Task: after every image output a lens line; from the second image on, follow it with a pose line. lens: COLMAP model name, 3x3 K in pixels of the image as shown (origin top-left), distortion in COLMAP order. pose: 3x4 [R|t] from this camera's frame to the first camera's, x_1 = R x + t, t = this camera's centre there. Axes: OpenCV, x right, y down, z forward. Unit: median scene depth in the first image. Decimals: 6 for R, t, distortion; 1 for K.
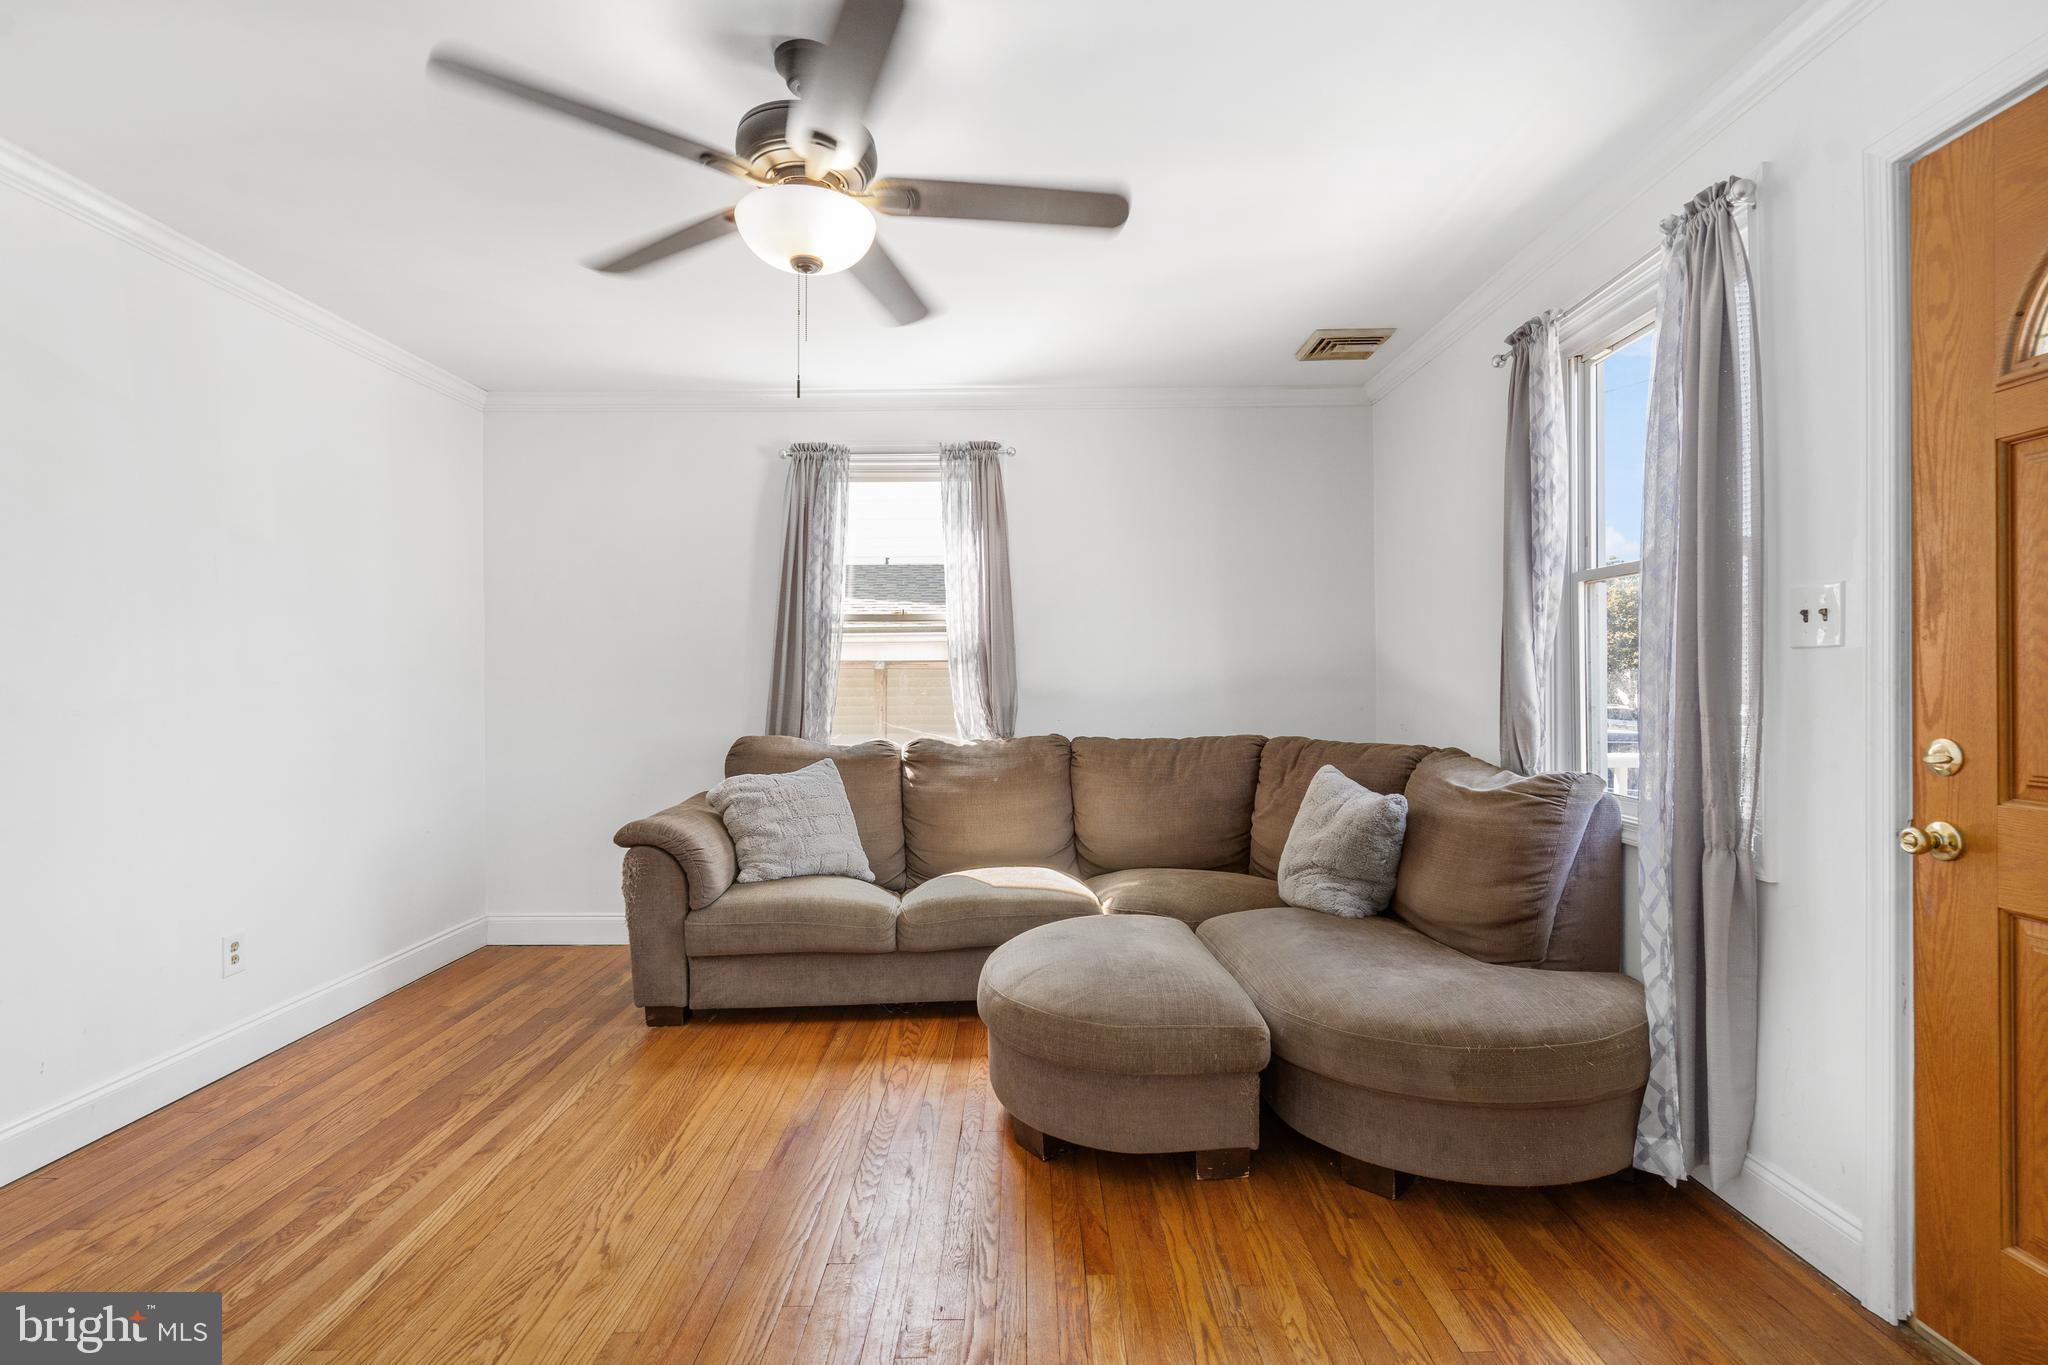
lens RADIAL K [[968.3, 0, 1027.9], [0, 968.3, 686.8], [0, 0, 1]] dist [-0.006948, 0.001334]
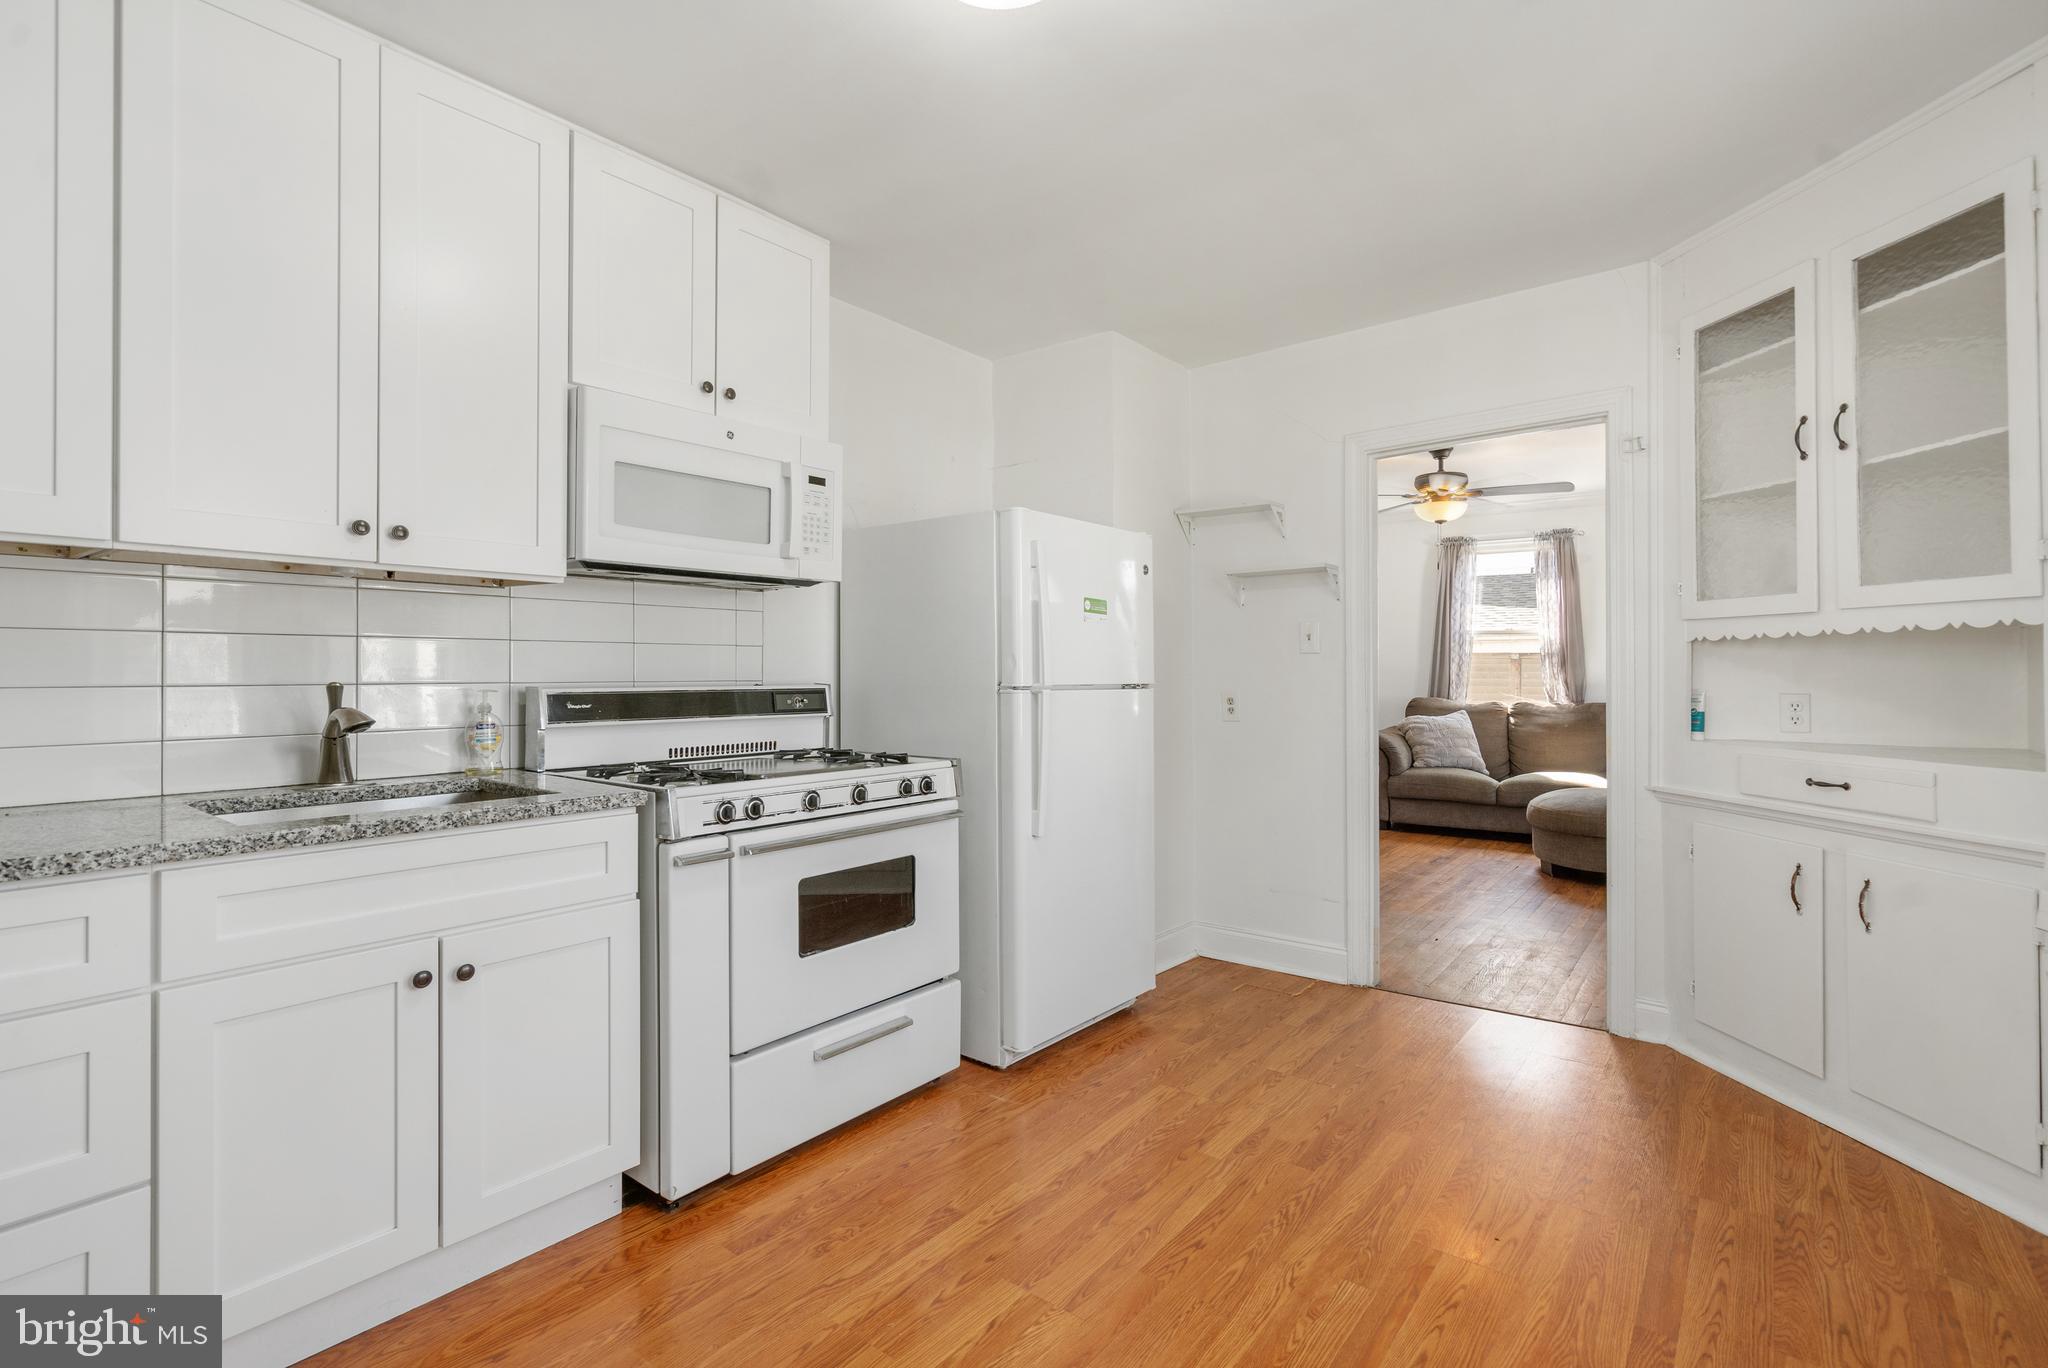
lens RADIAL K [[934.2, 0, 1011.7], [0, 934.2, 655.7], [0, 0, 1]] dist [-0.003673, 0.000269]
pose [[0.775696, -0.001925, -0.631103, 0.304929], [-0.006025, 0.999927, -0.010456, -0.008088], [0.631078, 0.011913, 0.775628, -1.133292]]
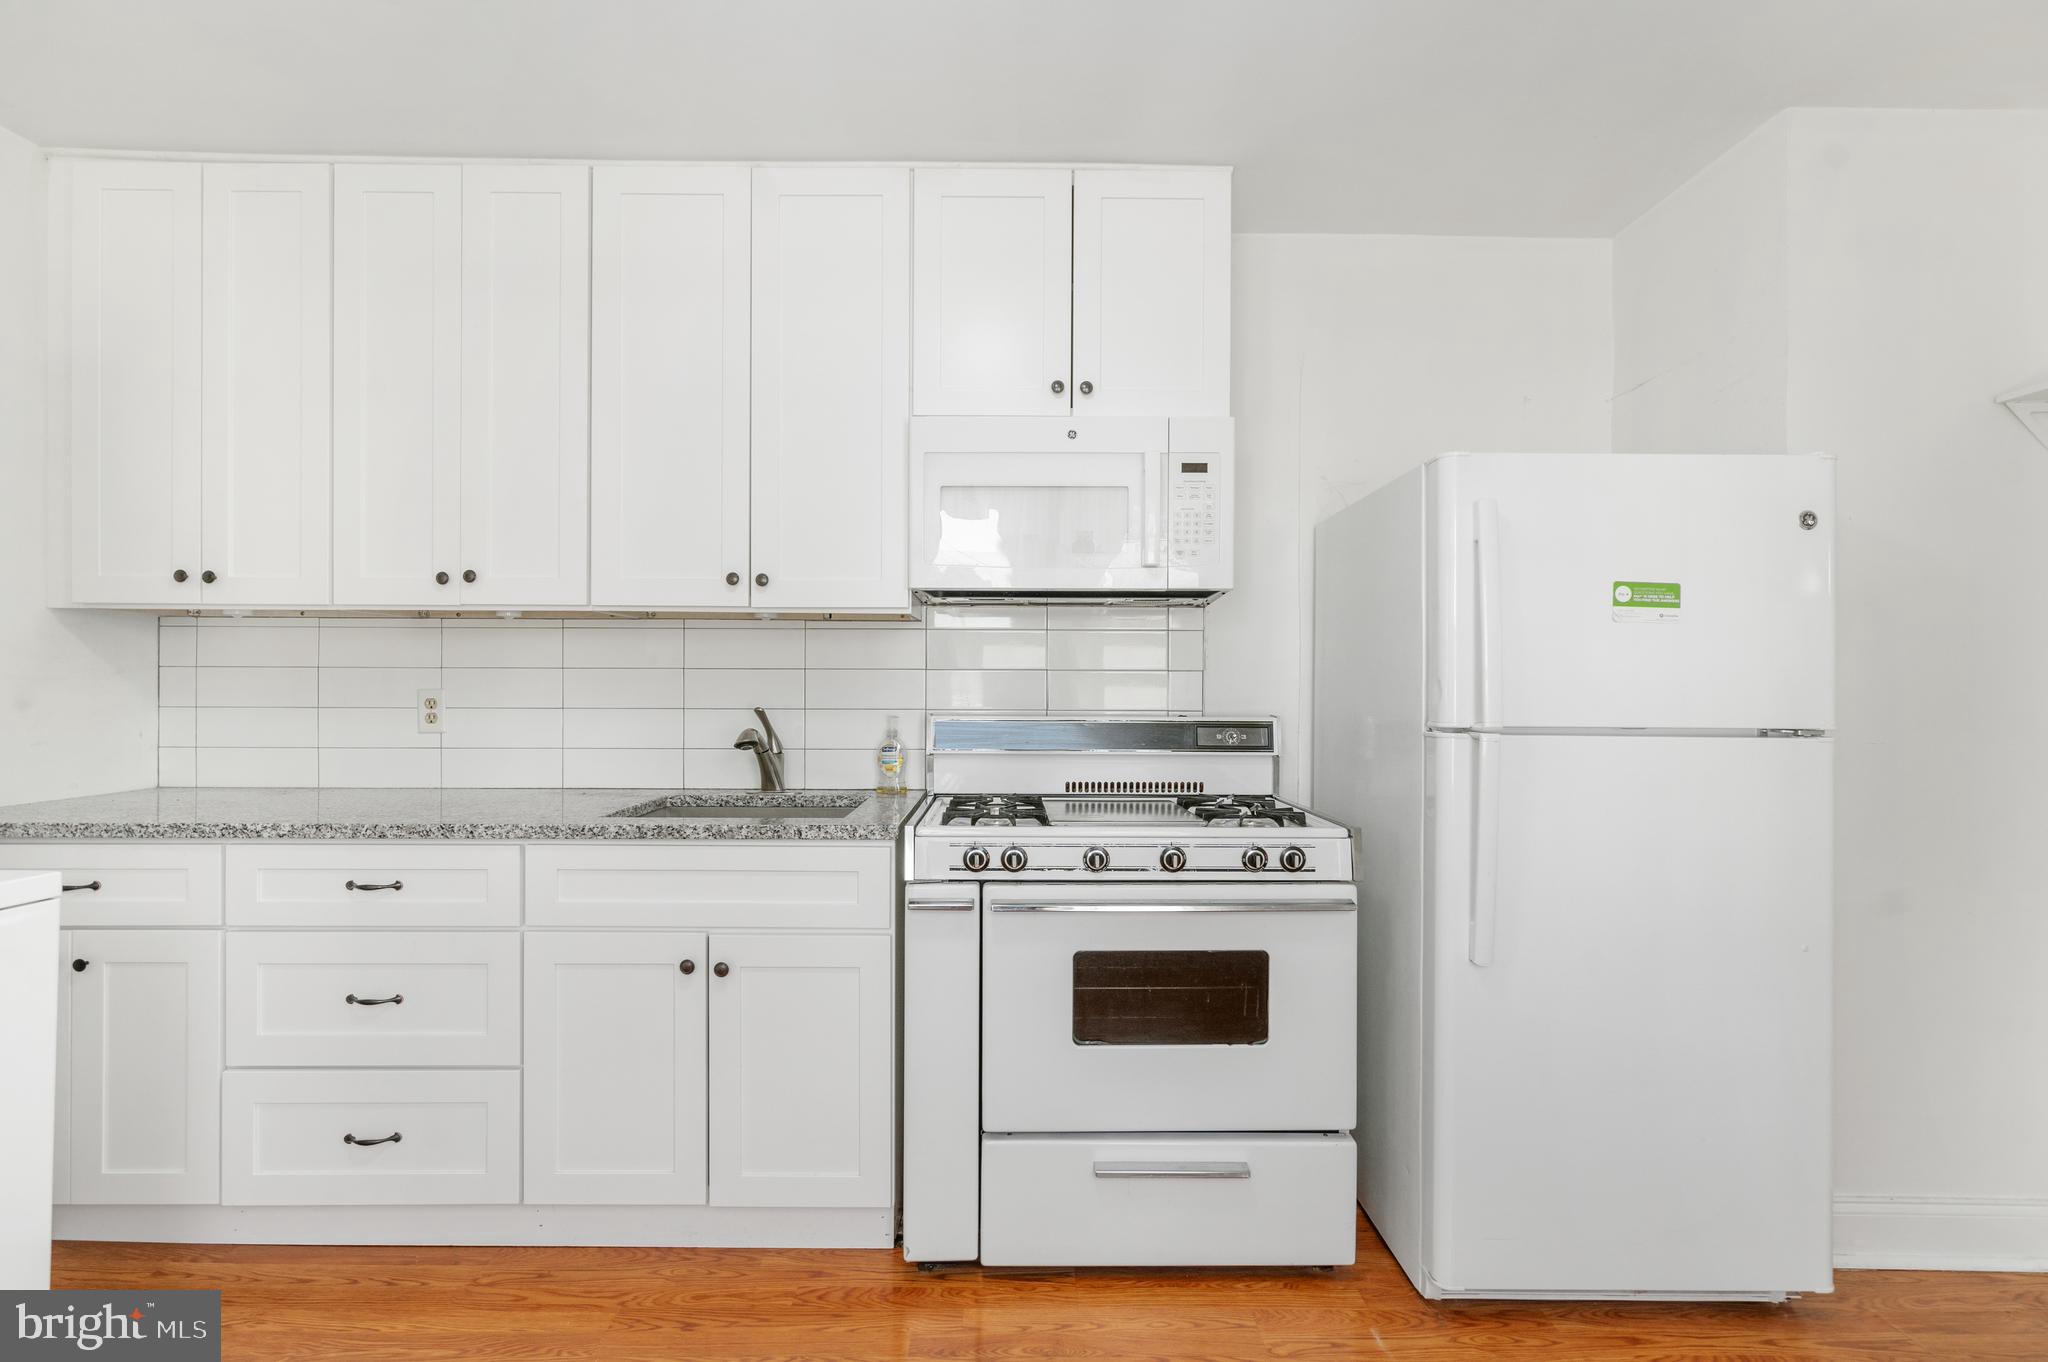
lens RADIAL K [[928.1, 0, 1030.7], [0, 928.1, 687.7], [0, 0, 1]] dist [-0.004813, 0.000615]
pose [[0.011823, 0.004282, -0.999921, 0.319088], [-0.004175, 0.999982, 0.004233, -0.013764], [0.999921, 0.004125, 0.011841, -0.747857]]
